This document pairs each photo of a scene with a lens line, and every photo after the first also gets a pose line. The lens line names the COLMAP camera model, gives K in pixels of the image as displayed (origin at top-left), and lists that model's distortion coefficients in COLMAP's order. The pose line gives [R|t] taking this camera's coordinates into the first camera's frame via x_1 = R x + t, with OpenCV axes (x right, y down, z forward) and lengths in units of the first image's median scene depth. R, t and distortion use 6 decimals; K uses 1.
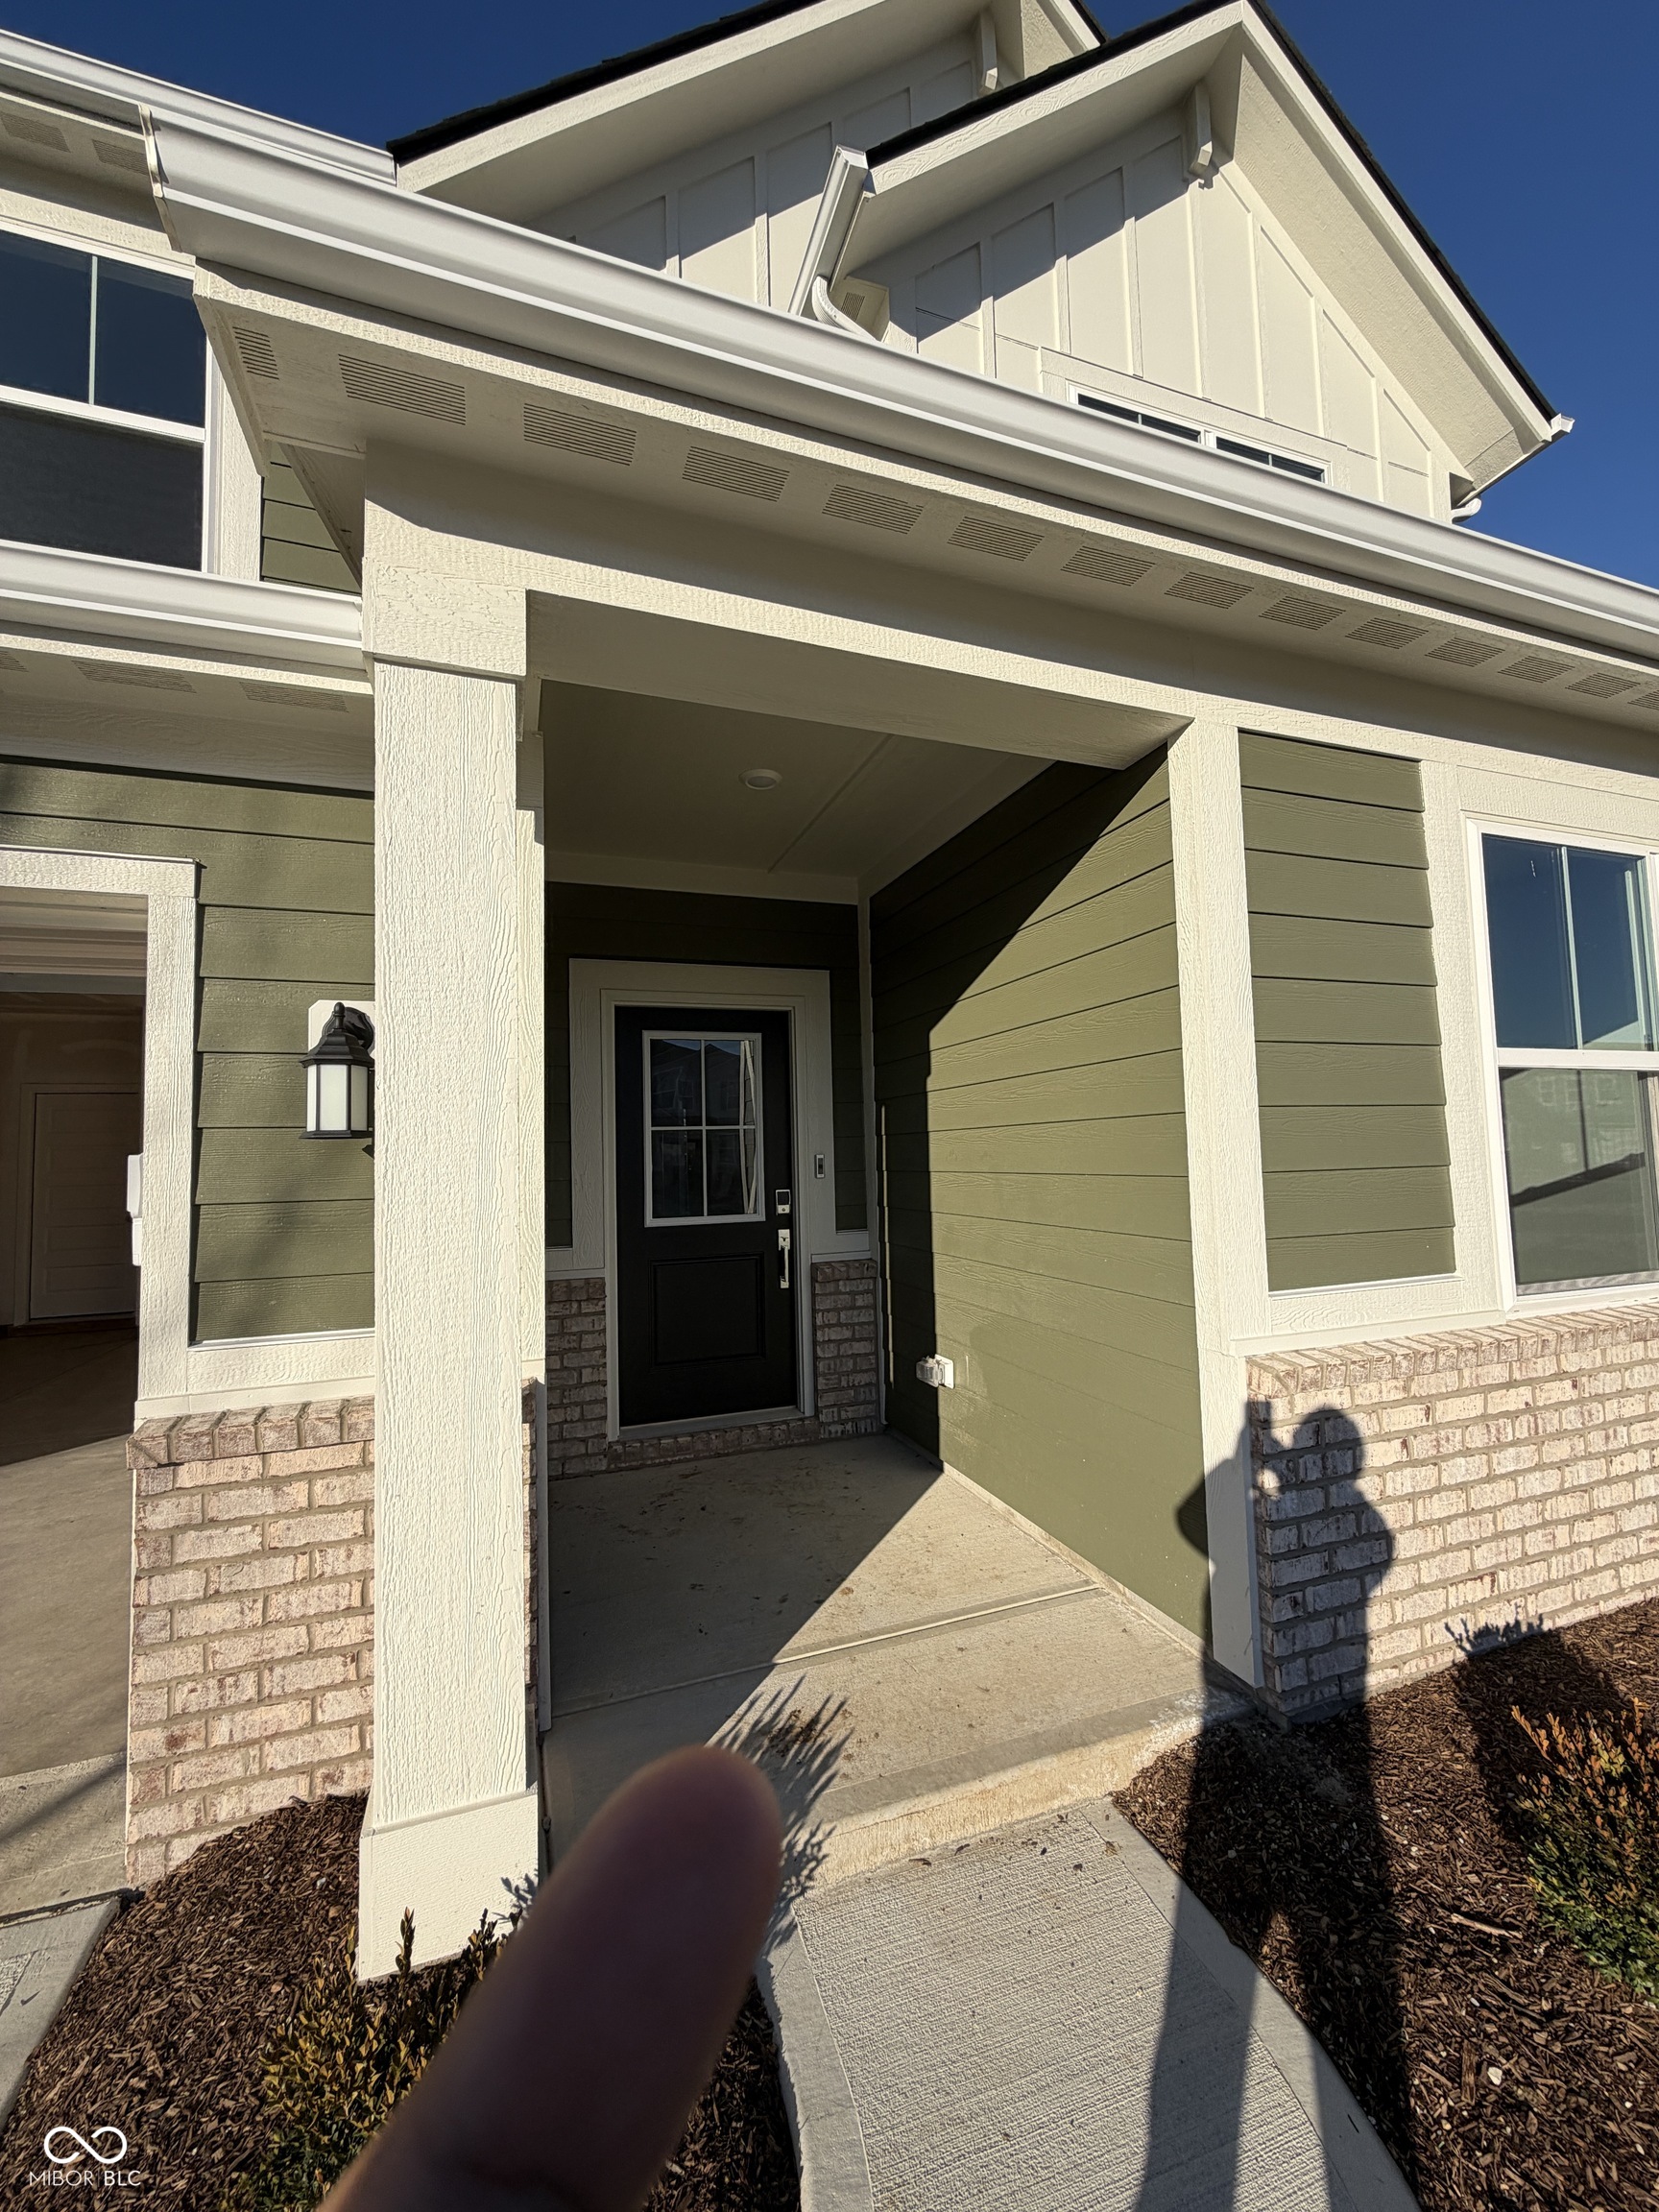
lens RADIAL K [[873.6, 0, 820.4], [0, 873.6, 1097.1], [0, 0, 1]] dist [0.003116, -0.000234]
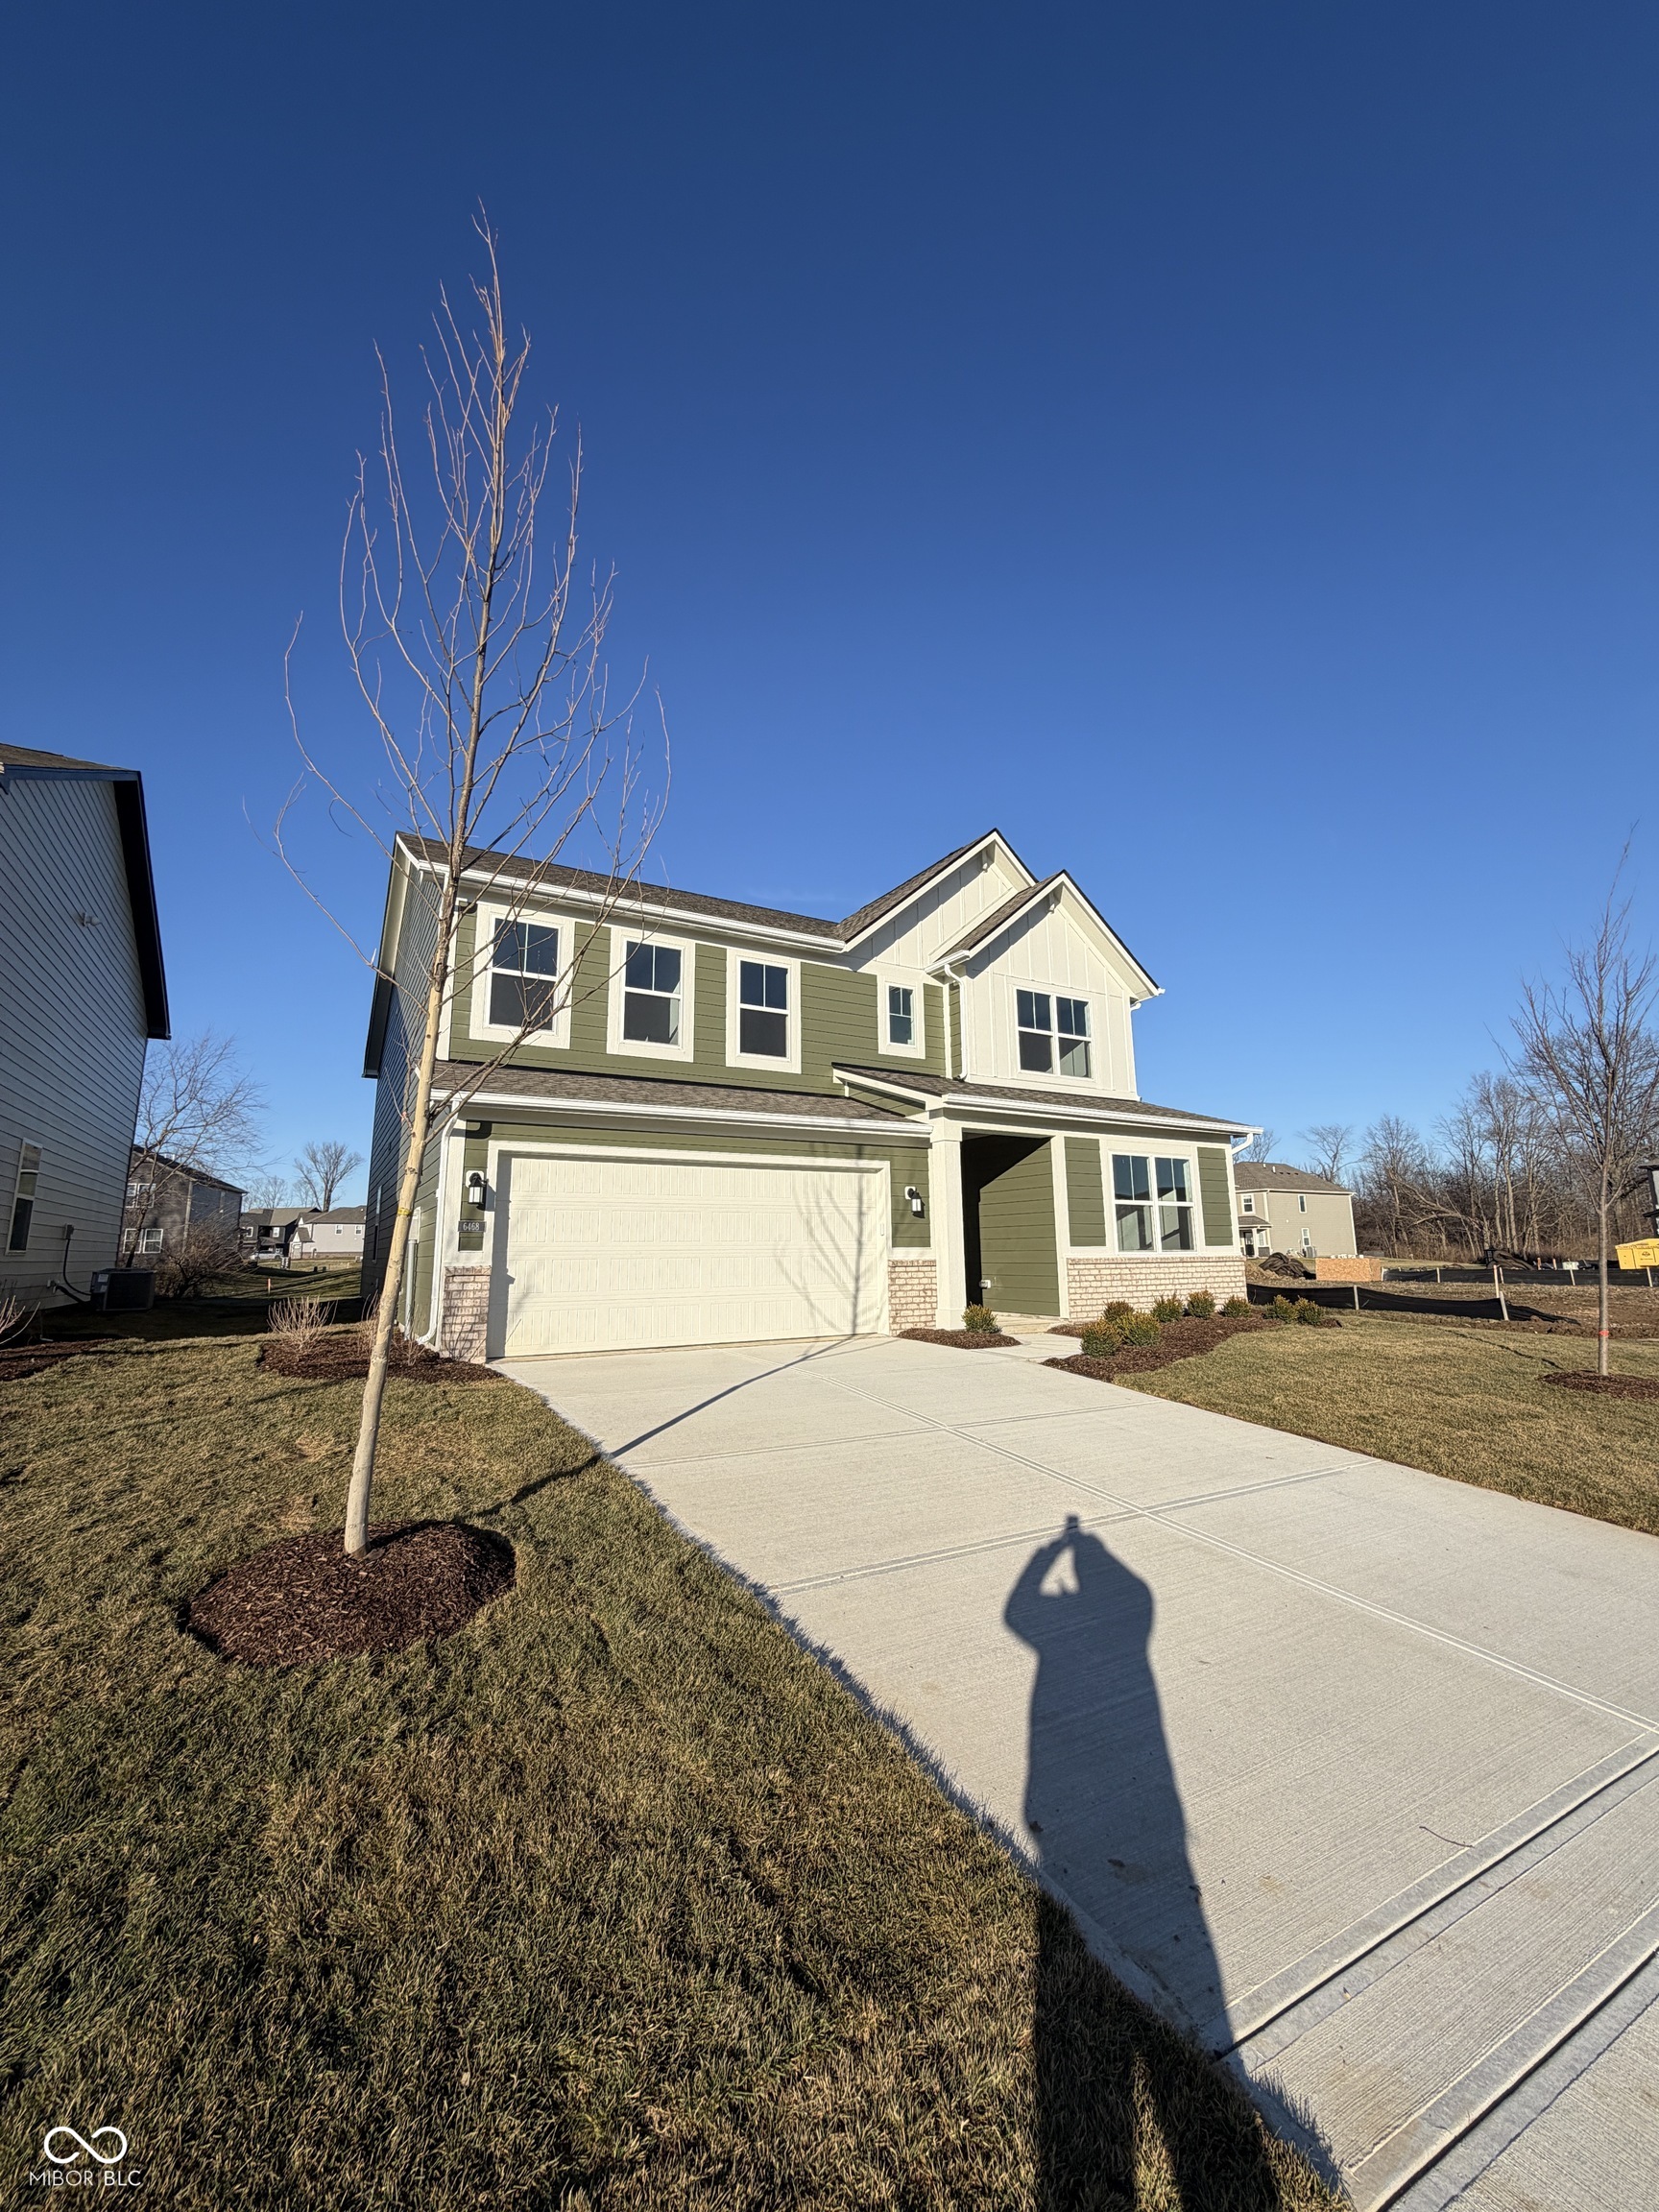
lens RADIAL K [[873.6, 0, 820.4], [0, 873.6, 1097.1], [0, 0, 1]] dist [0.003116, -0.000234]
pose [[0.984077, 0.048192, 0.171083, -1.670857], [-0.028231, 0.992701, -0.117247, -0.008737], [-0.175484, 0.110550, 0.978256, -3.485675]]
